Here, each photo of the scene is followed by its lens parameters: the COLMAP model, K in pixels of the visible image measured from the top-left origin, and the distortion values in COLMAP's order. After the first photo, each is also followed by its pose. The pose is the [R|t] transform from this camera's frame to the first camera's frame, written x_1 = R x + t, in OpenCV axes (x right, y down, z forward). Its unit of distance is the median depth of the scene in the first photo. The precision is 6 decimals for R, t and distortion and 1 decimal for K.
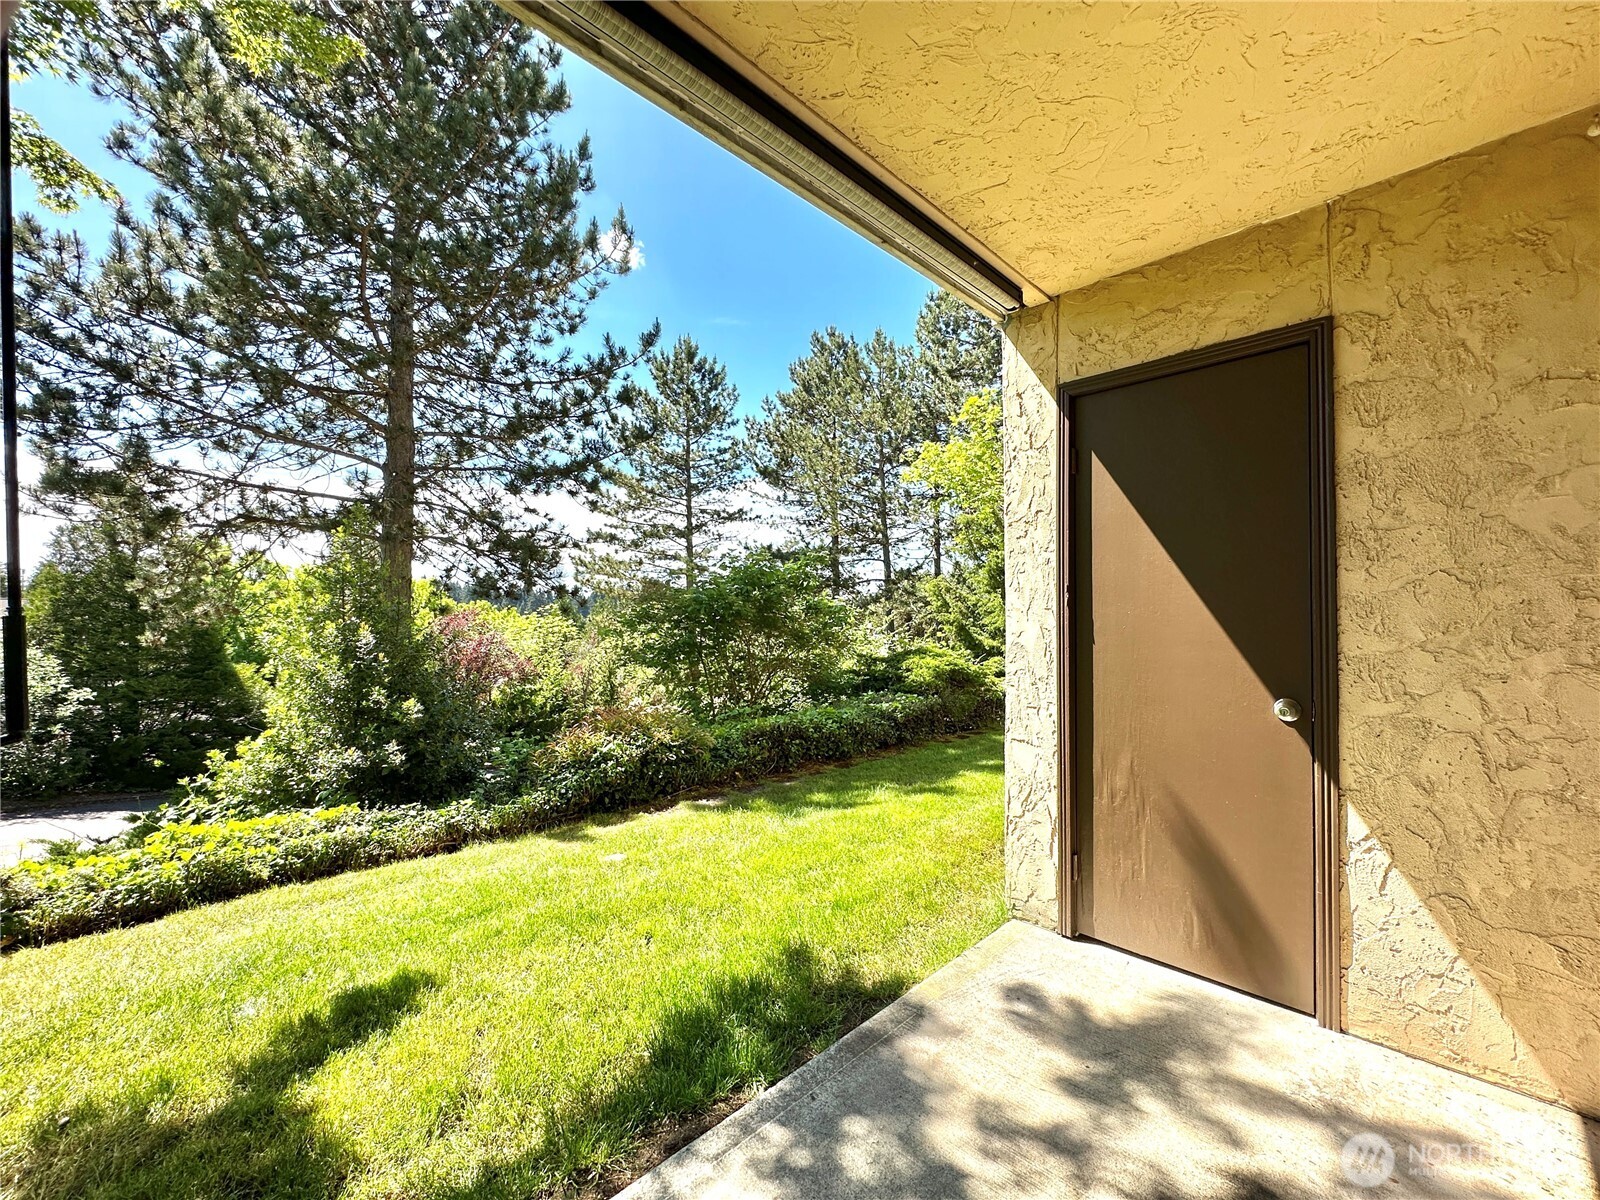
lens RADIAL K [[635.5, 0, 796.1], [0, 635.5, 601.1], [0, 0, 1]] dist [-0.004533, 0.000941]
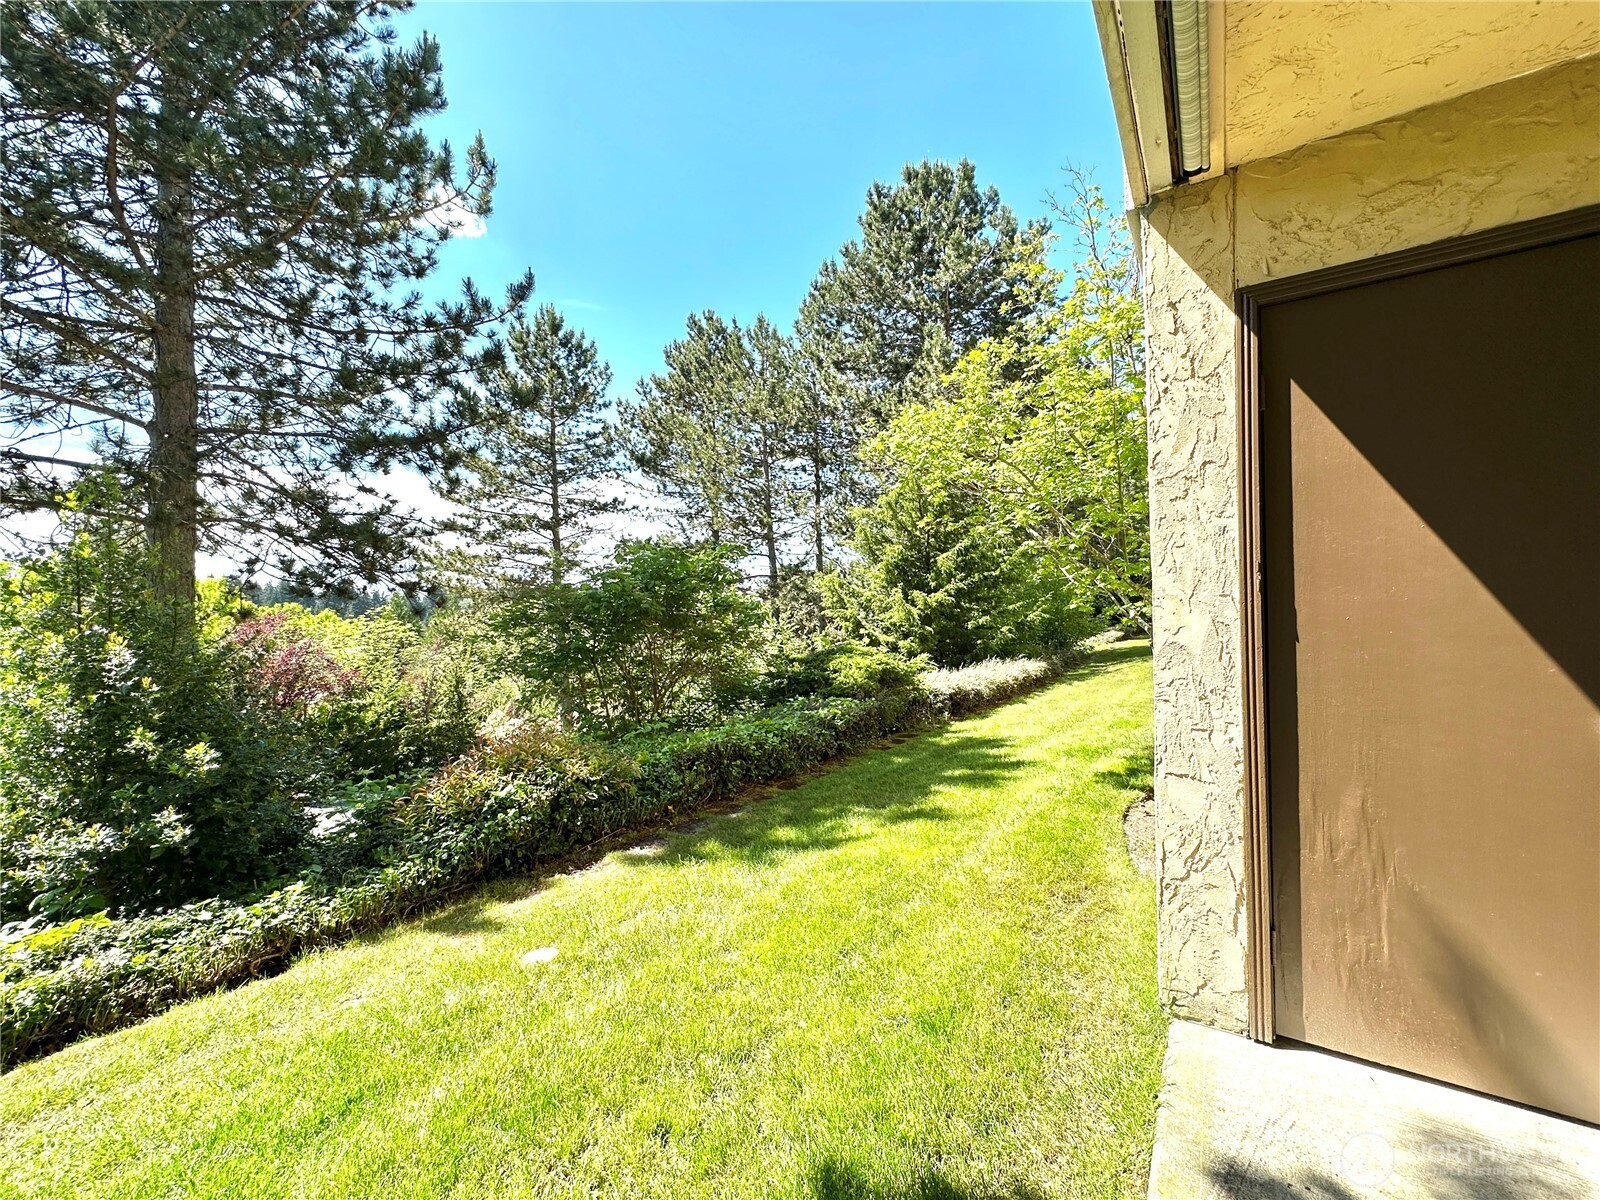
lens RADIAL K [[635.5, 0, 795.7], [0, 635.5, 601.3], [0, 0, 1]] dist [-0.004533, 0.000941]
pose [[0.976999, -0.012039, 0.212906, -0.123811], [0.011273, 0.999925, 0.004811, 0.005149], [-0.212947, -0.002301, 0.977061, 0.198733]]
